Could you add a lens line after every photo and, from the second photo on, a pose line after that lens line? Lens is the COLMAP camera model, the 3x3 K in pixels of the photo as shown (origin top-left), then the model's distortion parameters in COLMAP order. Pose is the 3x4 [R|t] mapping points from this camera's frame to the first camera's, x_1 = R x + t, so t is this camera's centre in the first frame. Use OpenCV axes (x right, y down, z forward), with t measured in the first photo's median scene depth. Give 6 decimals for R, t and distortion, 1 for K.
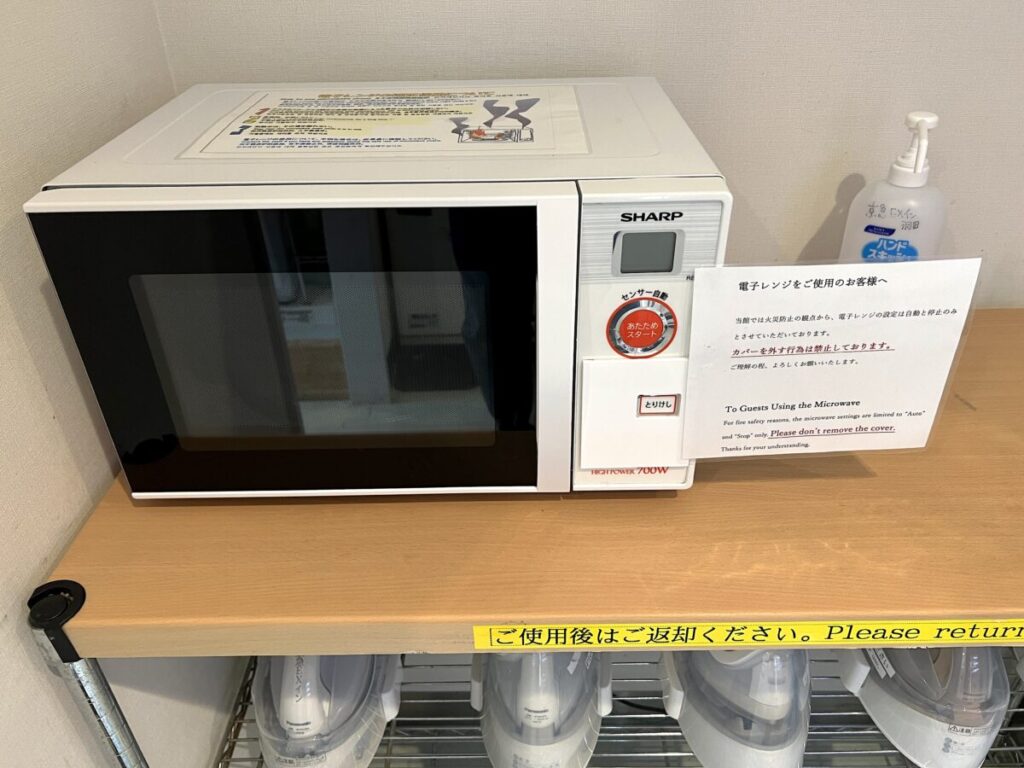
lens RADIAL K [[780.8, 0, 514.8], [0, 780.8, 382.5], [0, 0, 1]] dist [0.027892, -0.044651]
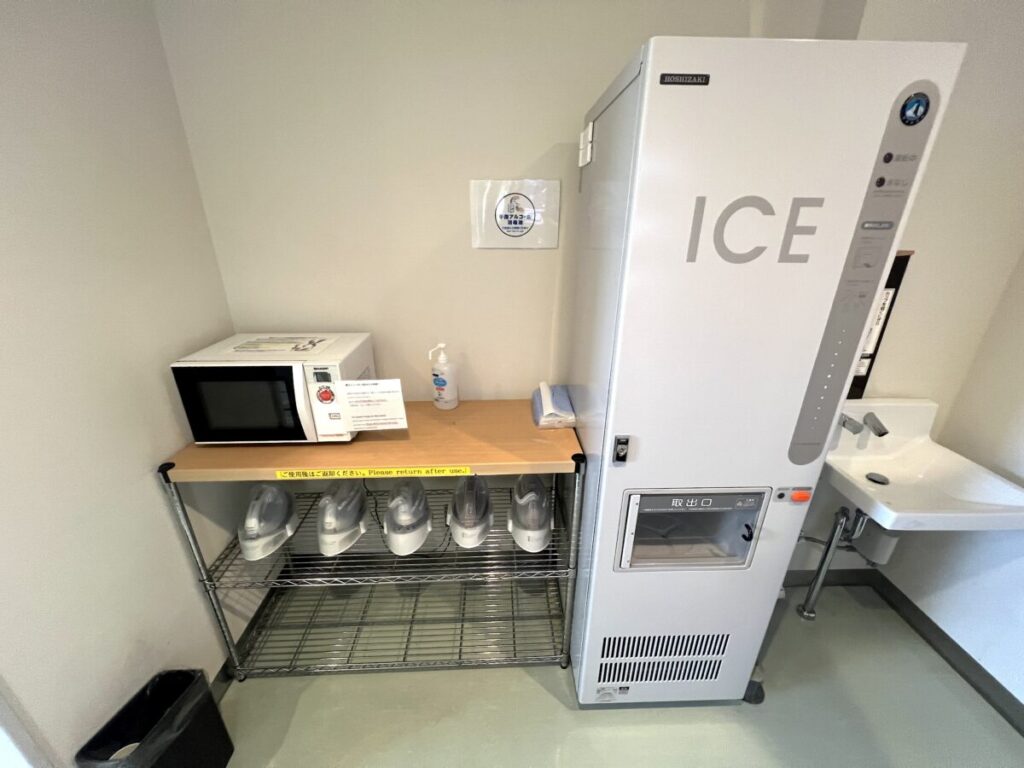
lens RADIAL K [[409.5, 0, 511.2], [0, 409.5, 385.1], [0, 0, 1]] dist [-0.002303, 0.000691]
pose [[0.998707, 0.004794, 0.050609, 0.988411], [0.005031, 0.981336, -0.192237, 0.281498], [-0.050586, 0.192243, 0.980043, -1.112042]]
